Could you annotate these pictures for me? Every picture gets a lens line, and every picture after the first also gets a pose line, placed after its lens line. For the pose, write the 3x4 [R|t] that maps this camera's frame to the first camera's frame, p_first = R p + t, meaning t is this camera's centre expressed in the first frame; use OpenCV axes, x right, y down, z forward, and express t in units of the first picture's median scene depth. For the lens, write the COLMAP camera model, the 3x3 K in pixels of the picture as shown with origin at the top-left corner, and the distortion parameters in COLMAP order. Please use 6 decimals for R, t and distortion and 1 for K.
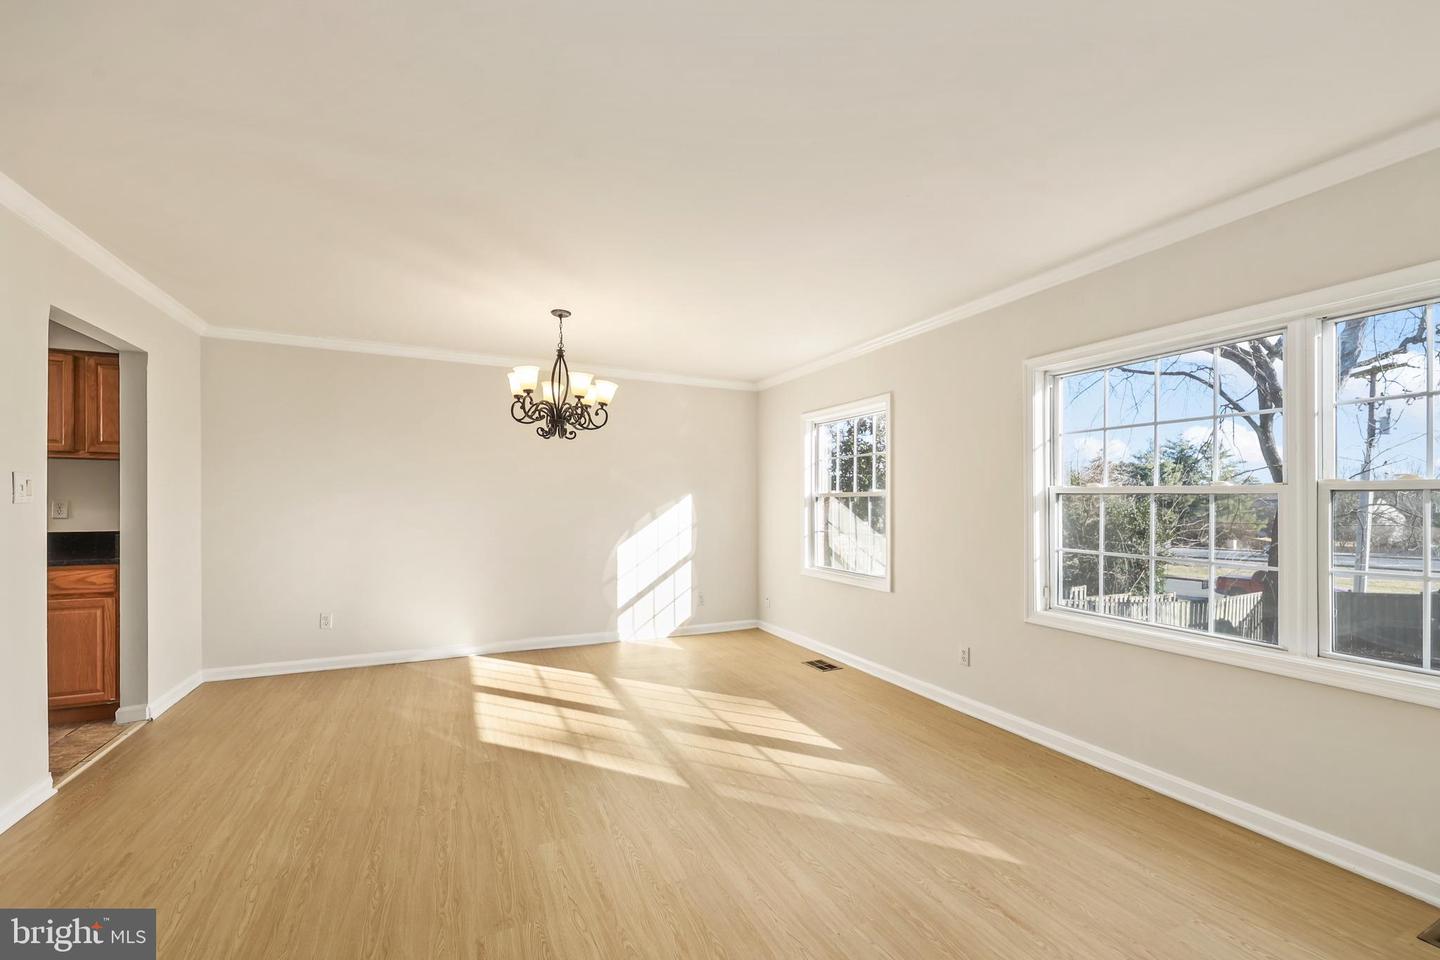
lens RADIAL K [[596.4, 0, 734.6], [0, 596.4, 507.0], [0, 0, 1]] dist [-0.000760, -0.000086]
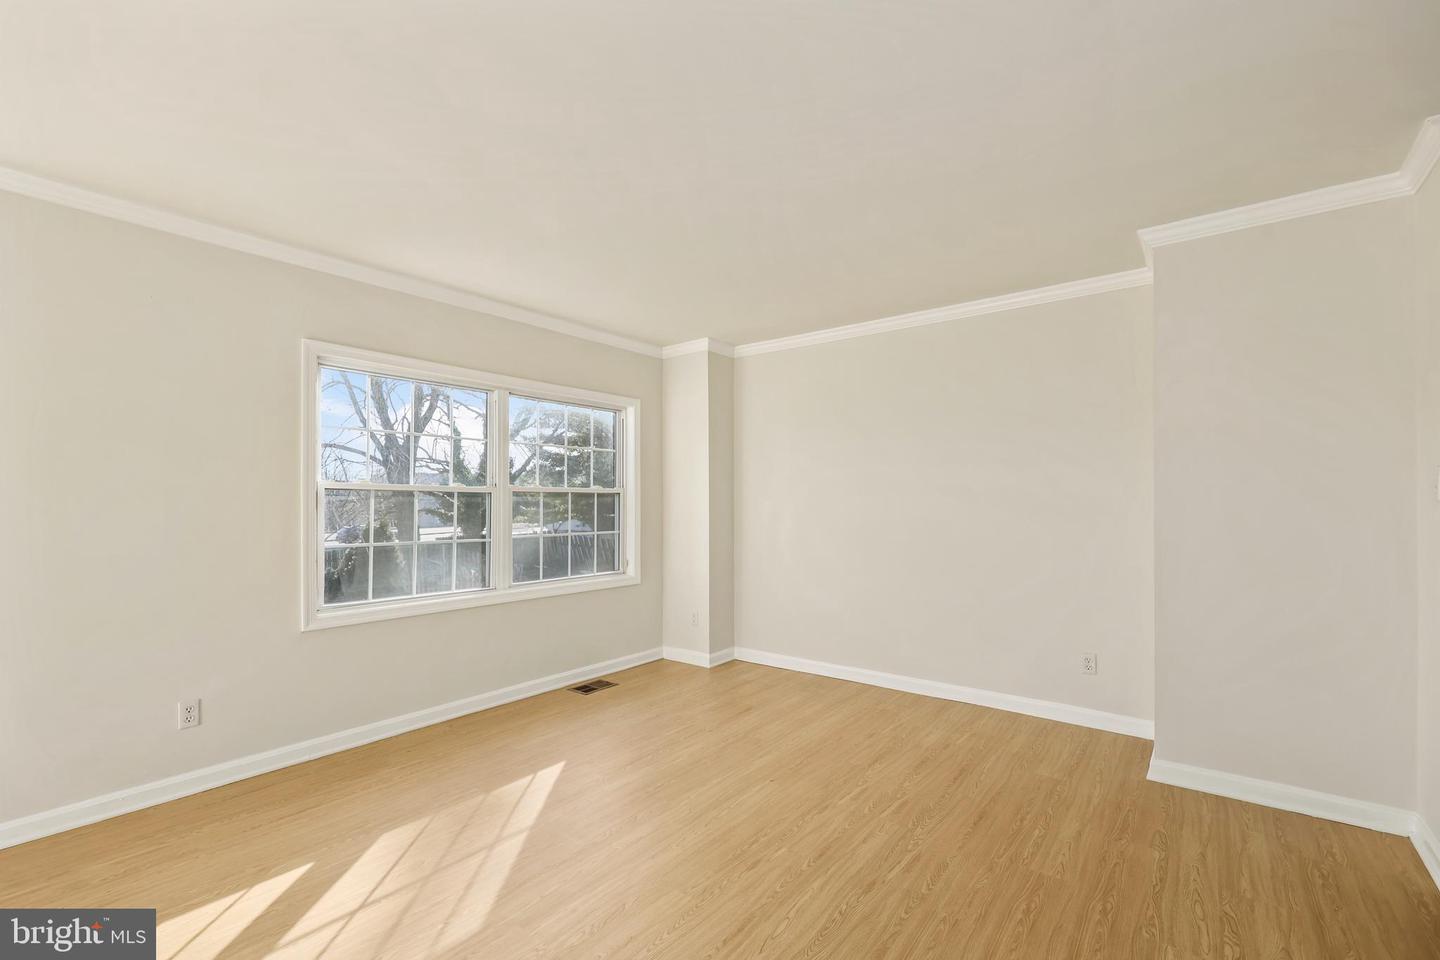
lens RADIAL K [[618.4, 0, 725.5], [0, 618.4, 500.7], [0, 0, 1]] dist [0.014533, -0.000205]
pose [[-0.442157, -0.005166, 0.896923, -0.538984], [0.002840, 0.999970, 0.007159, -0.006877], [-0.896933, 0.005712, -0.442129, 0.727680]]
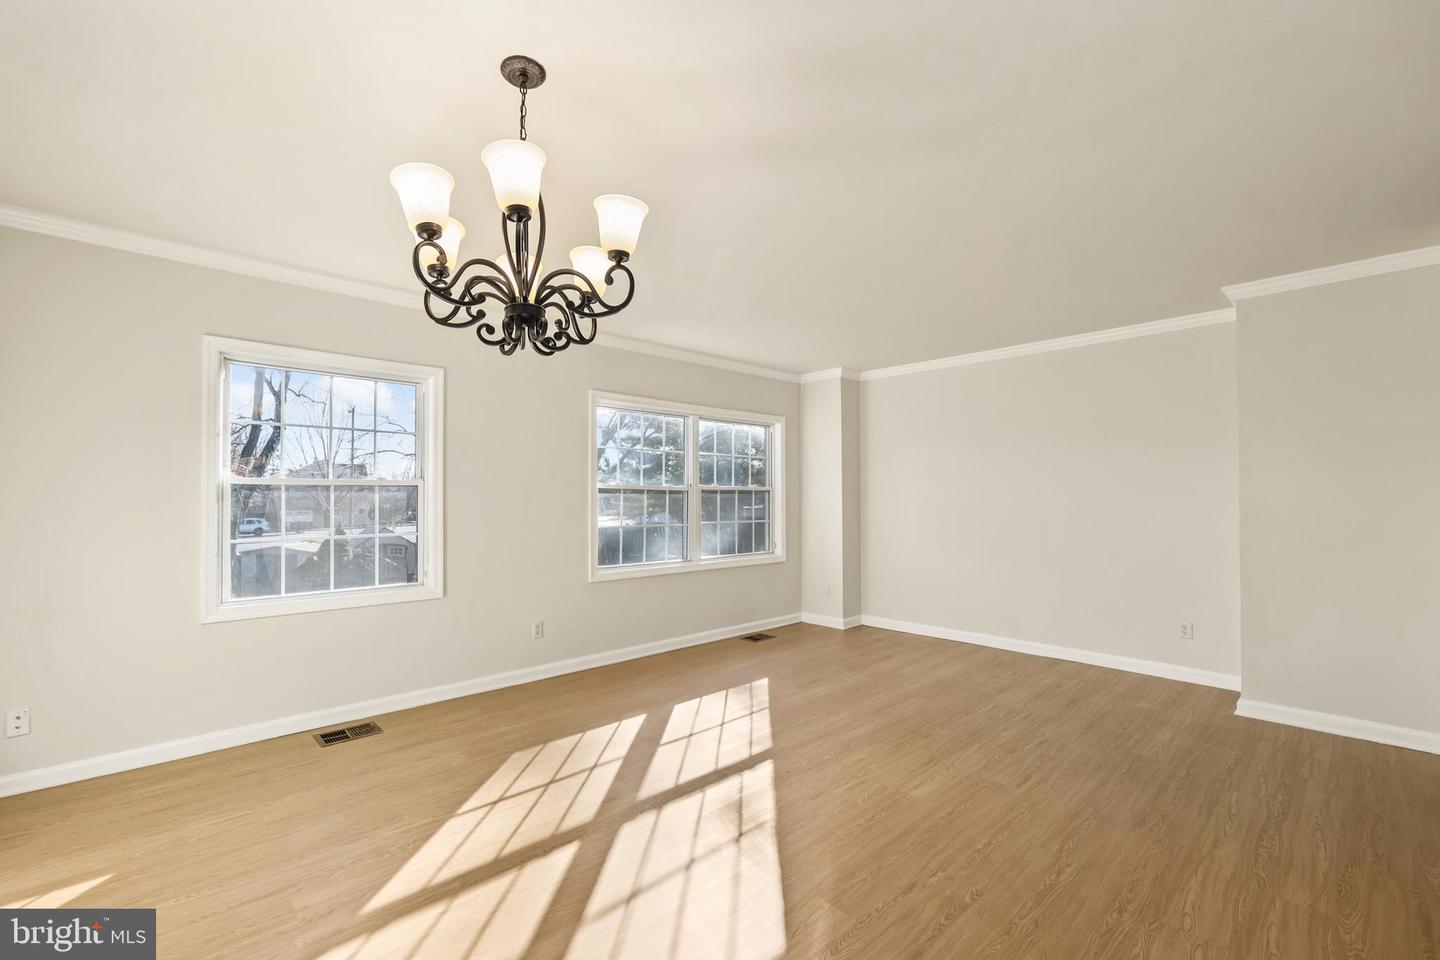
lens RADIAL K [[597.2, 0, 676.4], [0, 597.2, 491.1], [0, 0, 1]] dist [0.002664, 0.000734]
pose [[-0.263576, 0.002880, 0.964634, -0.755125], [0.004824, 0.999987, -0.001668, -0.010987], [-0.964626, 0.004213, -0.263587, 1.011413]]
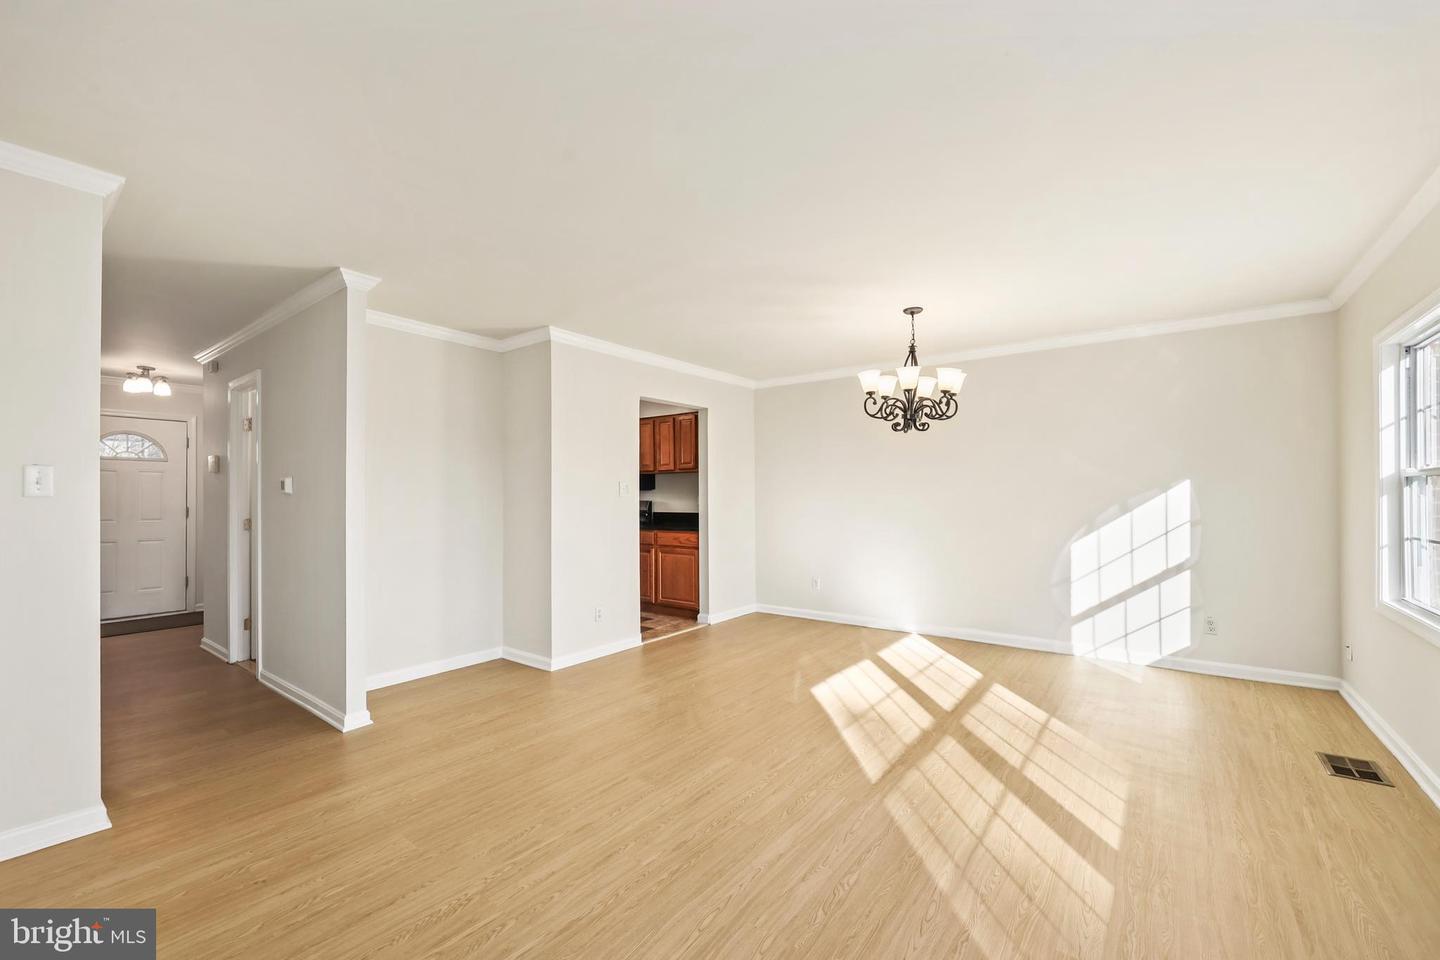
lens RADIAL K [[593.2, 0, 719.2], [0, 593.2, 496.9], [0, 0, 1]] dist [-0.000157, 0.000017]
pose [[0.449923, -0.007094, -0.893039, 0.475230], [0.001981, 0.999974, -0.006945, 0.006044], [0.893065, 0.001356, 0.449925, 0.237163]]
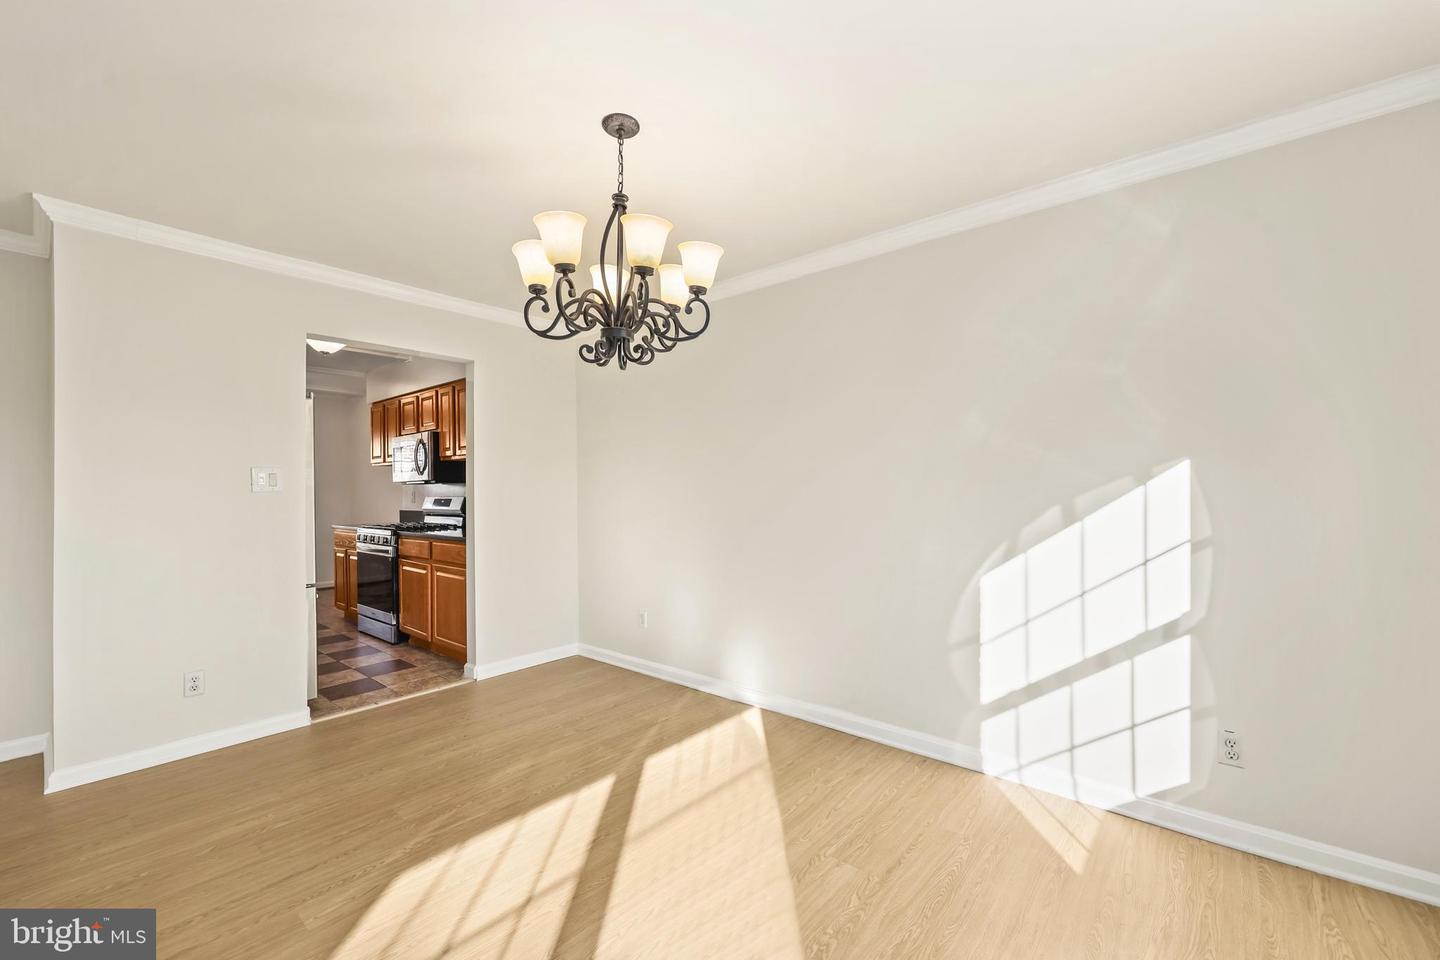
lens RADIAL K [[583.1, 0, 729.7], [0, 583.1, 494.8], [0, 0, 1]] dist [-0.000875, 0.000345]
pose [[0.407109, -0.001712, -0.913378, 0.216005], [0.000413, 0.999998, -0.001690, 0.002144], [0.913380, 0.000311, 0.407109, 0.878837]]
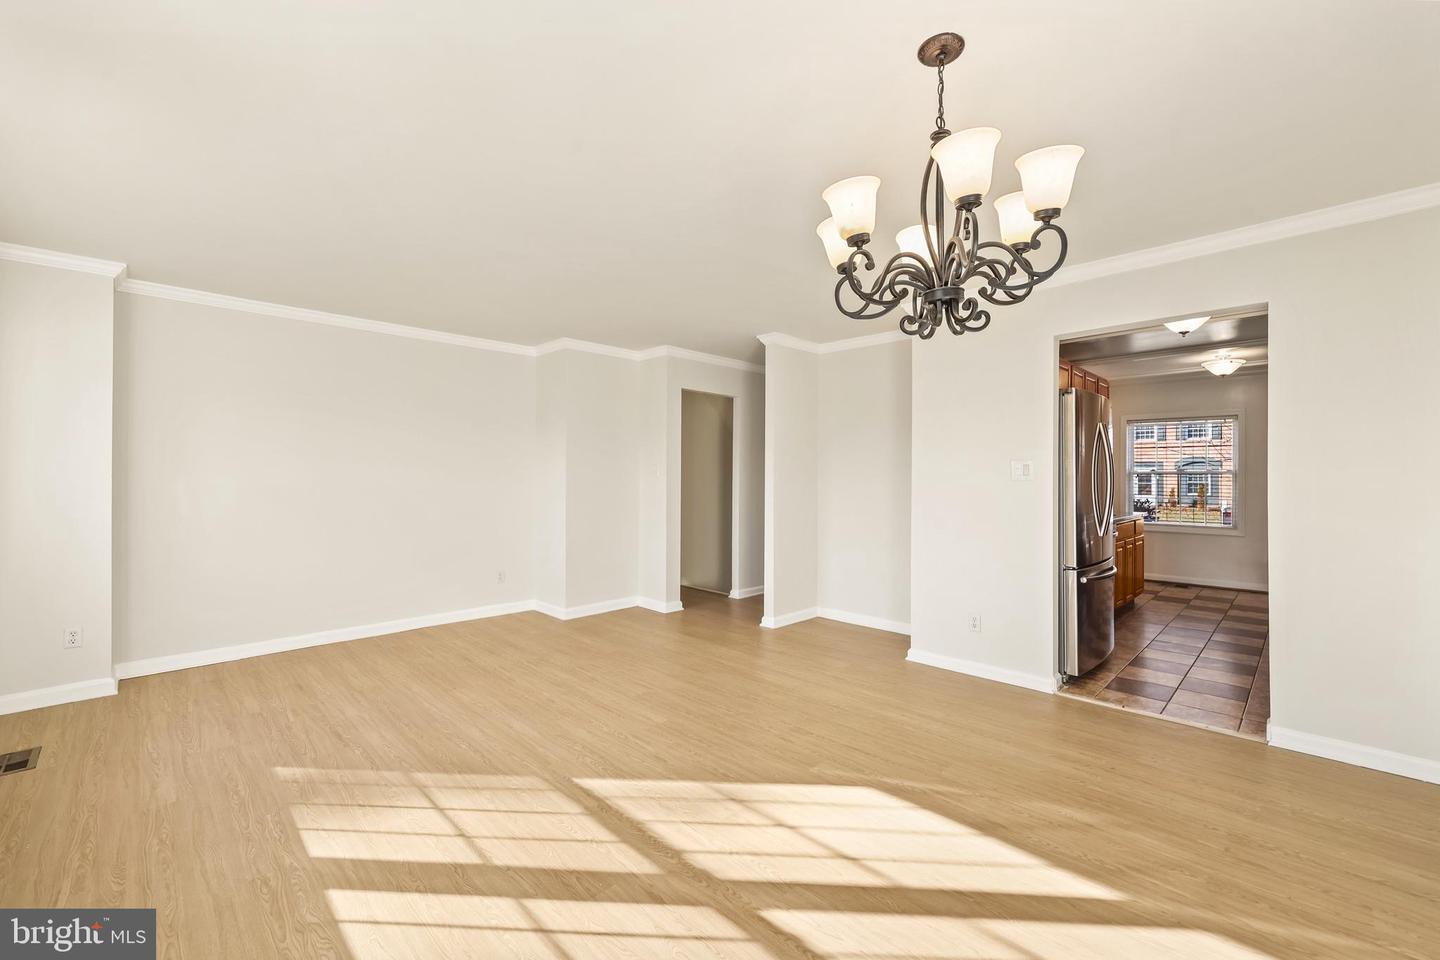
lens RADIAL K [[588.7, 0, 720.0], [0, 588.7, 480.0], [0, 0, 1]] dist [-0.001334, -0.000055]
pose [[-0.947753, -0.007008, -0.318927, 0.001203], [-0.009567, 0.999933, 0.006457, -0.005664], [0.318861, 0.009171, -0.947757, 1.362365]]
